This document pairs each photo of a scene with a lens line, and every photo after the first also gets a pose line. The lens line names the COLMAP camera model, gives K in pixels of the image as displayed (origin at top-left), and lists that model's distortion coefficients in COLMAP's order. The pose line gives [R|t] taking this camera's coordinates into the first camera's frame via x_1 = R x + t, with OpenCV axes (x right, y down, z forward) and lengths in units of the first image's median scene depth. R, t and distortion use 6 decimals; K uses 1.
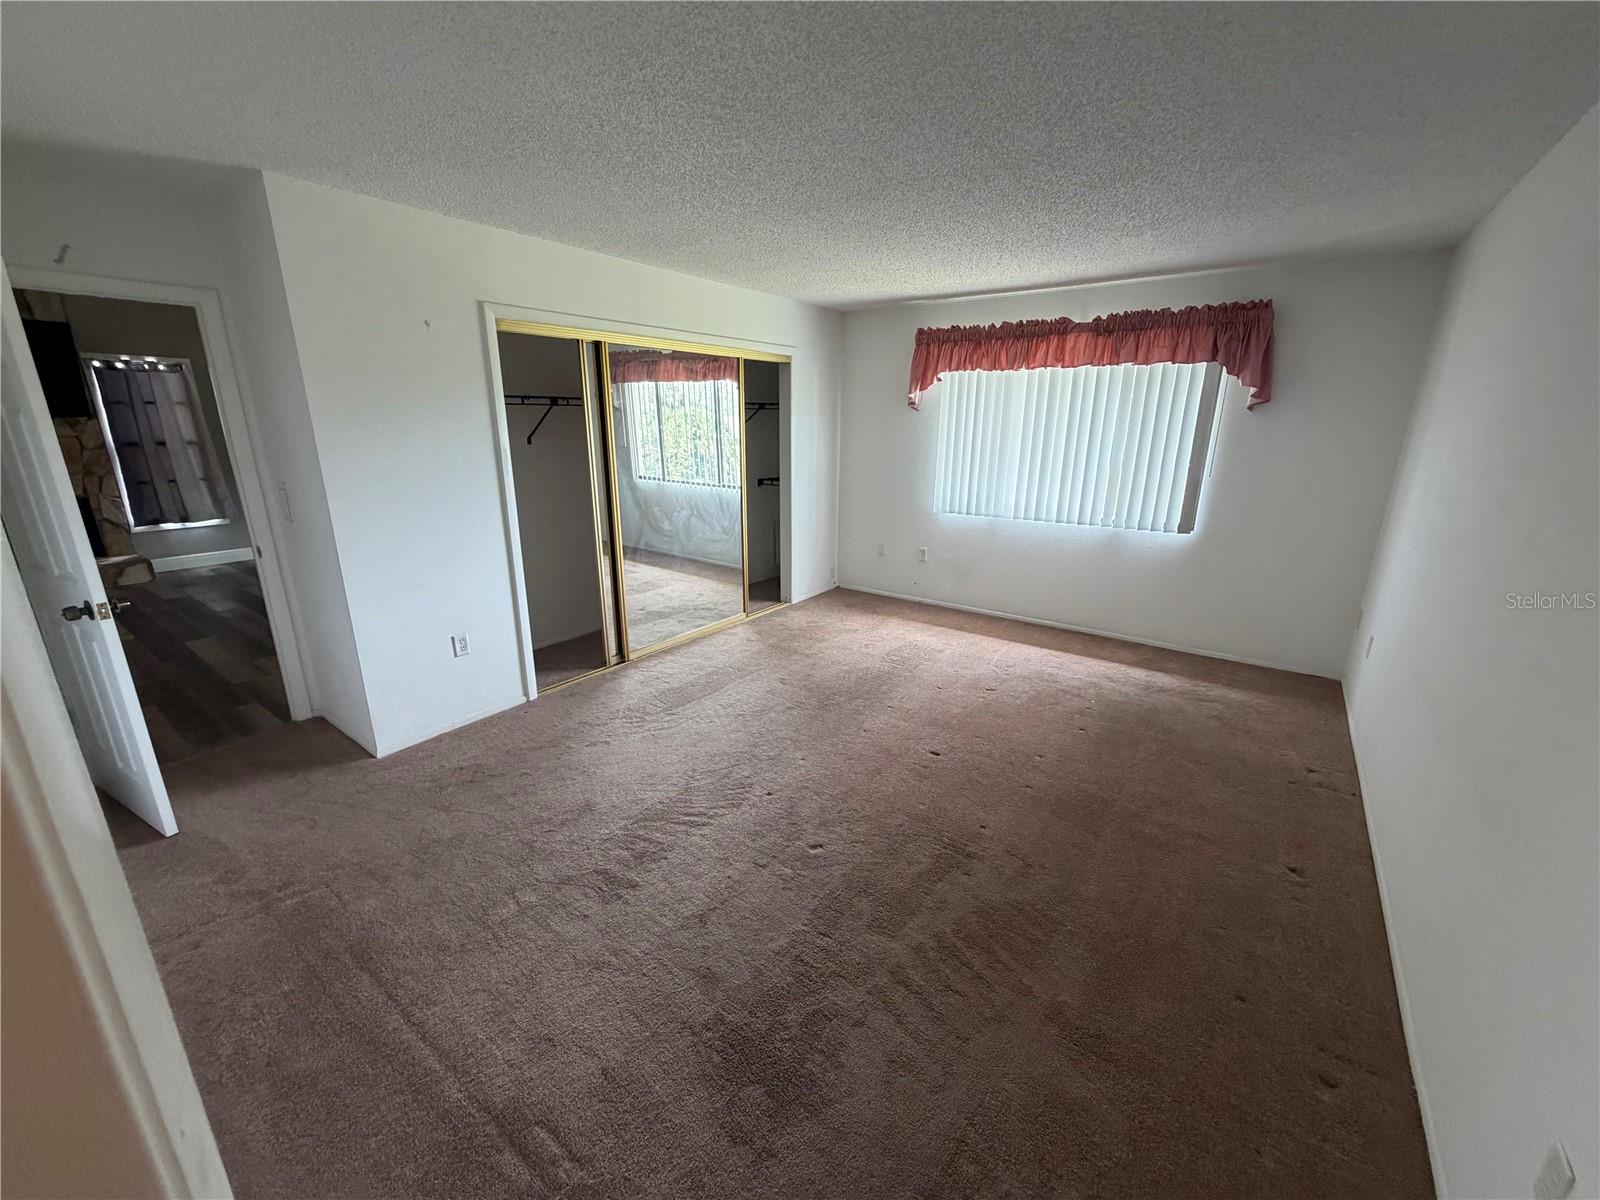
lens RADIAL K [[633.3, 0, 794.1], [0, 633.3, 594.8], [0, 0, 1]] dist [0.001669, -0.000148]
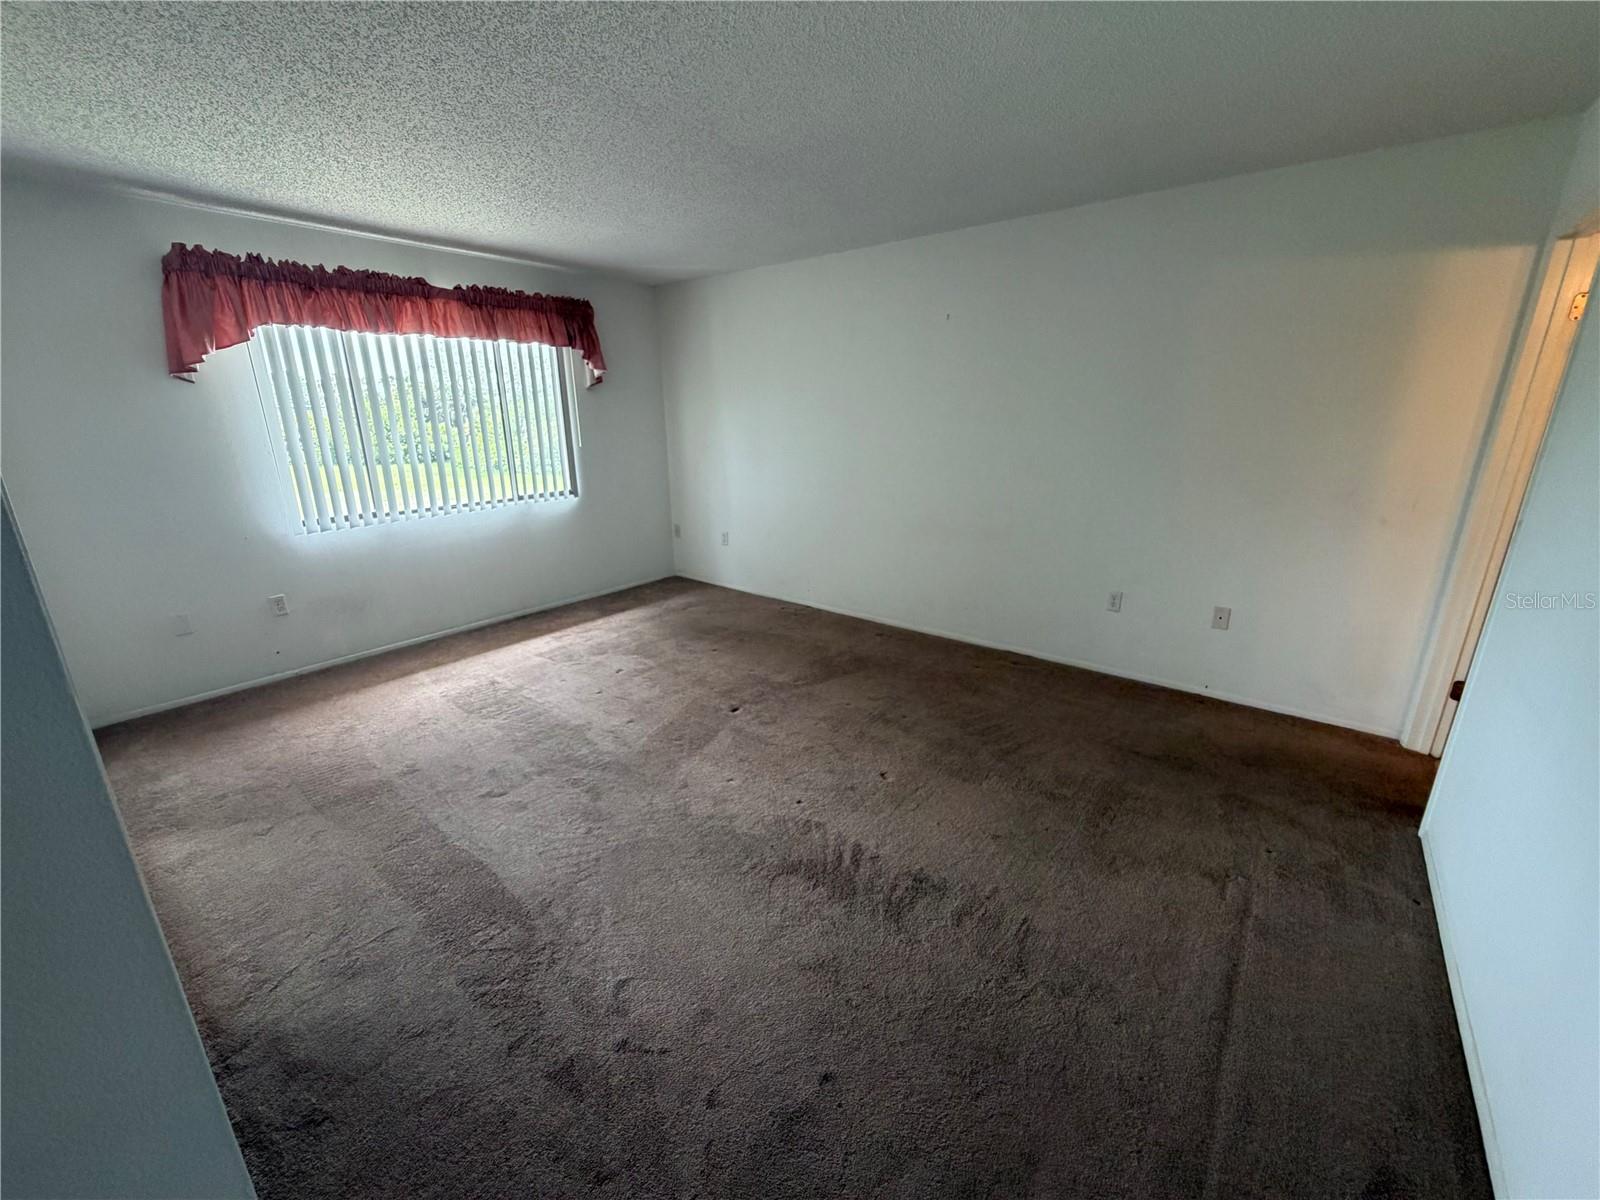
lens RADIAL K [[644.6, 0, 791.3], [0, 644.6, 602.0], [0, 0, 1]] dist [0.002627, -0.000342]
pose [[0.040745, -0.296534, 0.954153, -0.524044], [0.281551, 0.919657, 0.273790, -0.128226], [-0.958681, 0.257487, 0.120961, 0.519513]]
